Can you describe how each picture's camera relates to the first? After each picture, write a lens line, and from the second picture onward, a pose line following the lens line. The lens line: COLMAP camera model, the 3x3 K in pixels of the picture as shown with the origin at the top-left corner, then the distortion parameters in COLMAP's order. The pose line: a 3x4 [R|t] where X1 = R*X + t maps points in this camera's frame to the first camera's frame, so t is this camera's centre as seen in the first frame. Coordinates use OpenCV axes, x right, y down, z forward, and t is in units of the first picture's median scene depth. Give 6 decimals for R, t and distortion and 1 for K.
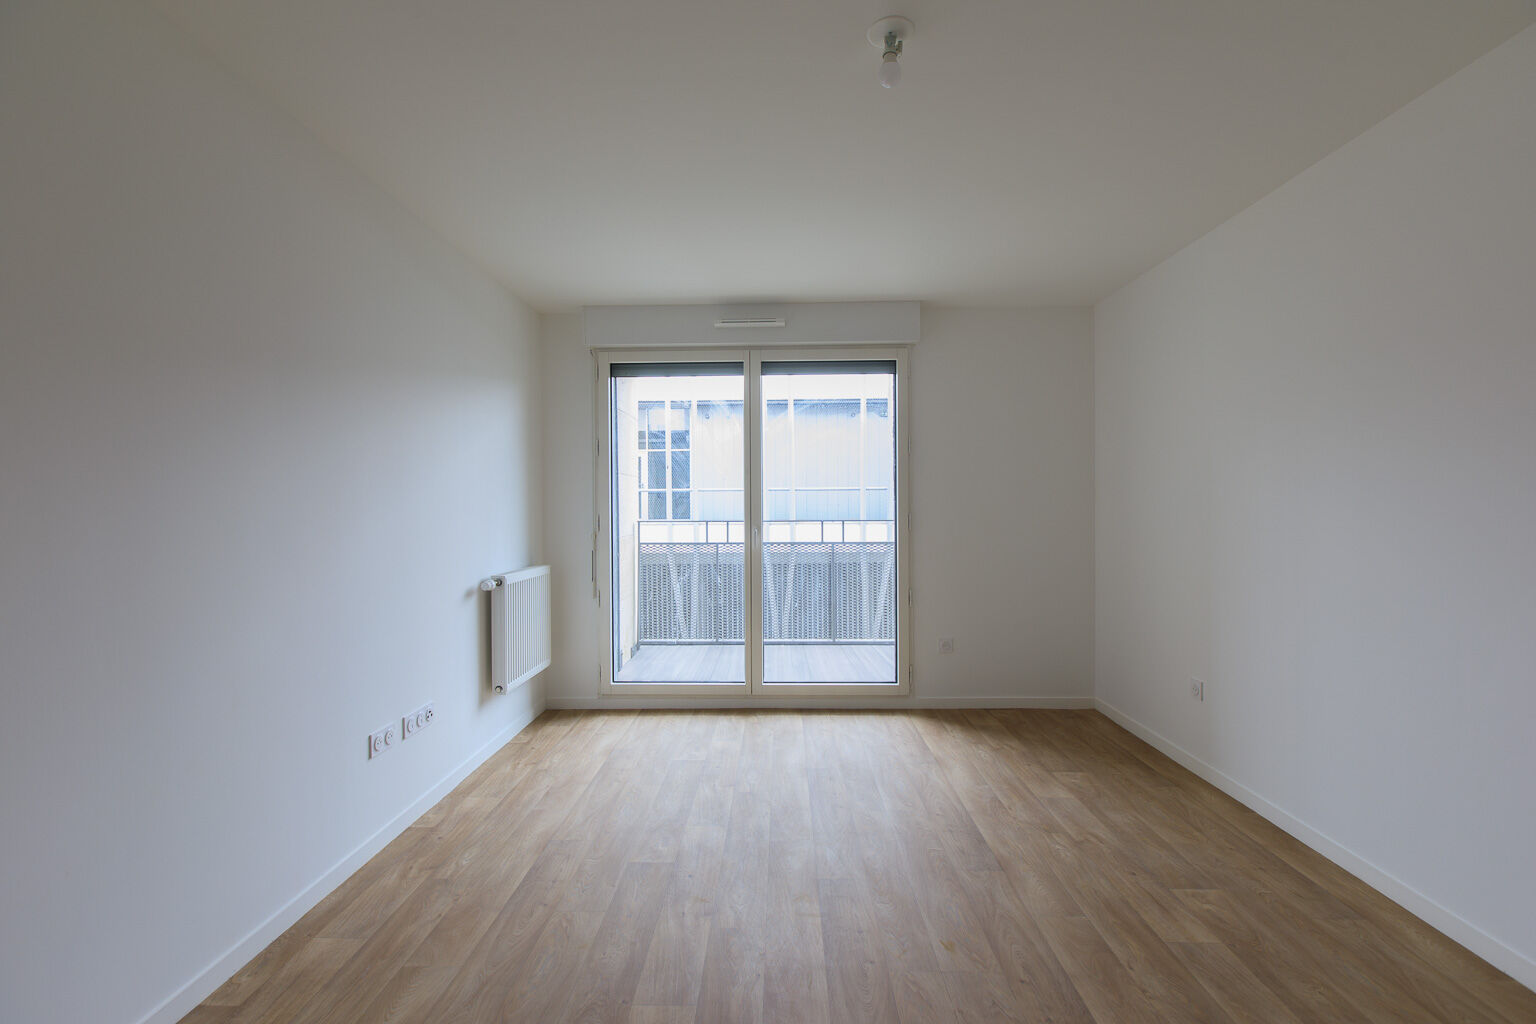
lens RADIAL K [[703.6, 0, 767.0], [0, 703.6, 510.2], [0, 0, 1]] dist [0.001178, -0.000098]
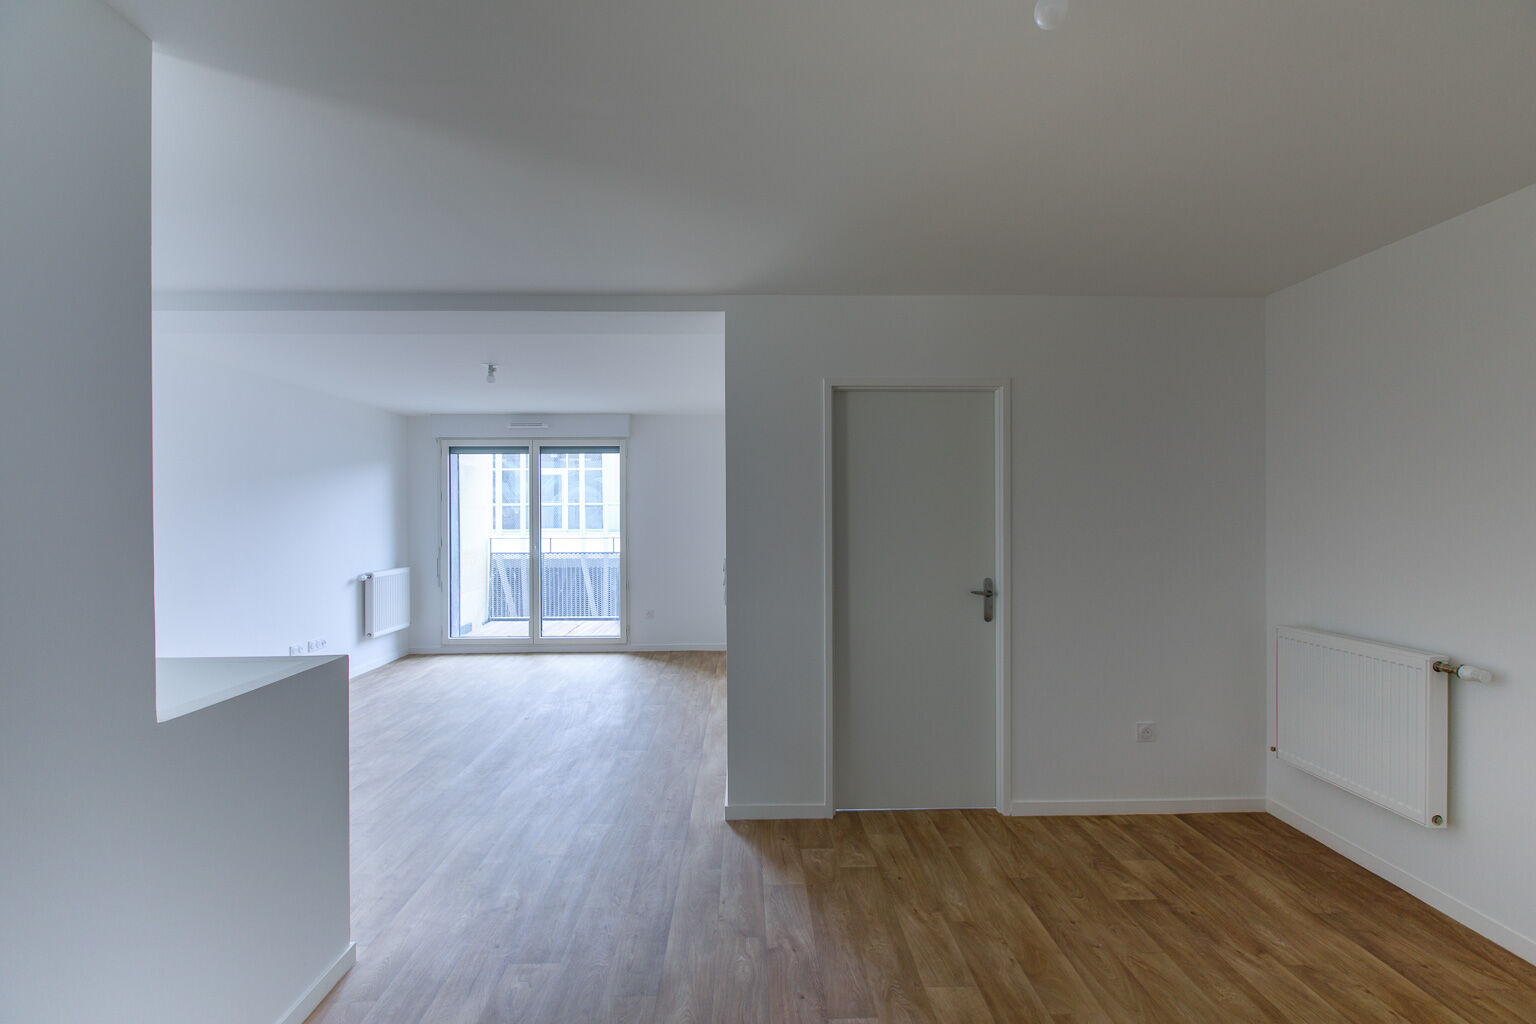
lens RADIAL K [[703.6, 0, 767.6], [0, 703.6, 505.8], [0, 0, 1]] dist [0.001178, -0.000098]
pose [[0.998983, 0.001024, 0.045086, 0.464672], [-0.000435, 0.999914, -0.013074, -0.046871], [-0.045095, 0.013041, 0.998898, -0.713398]]
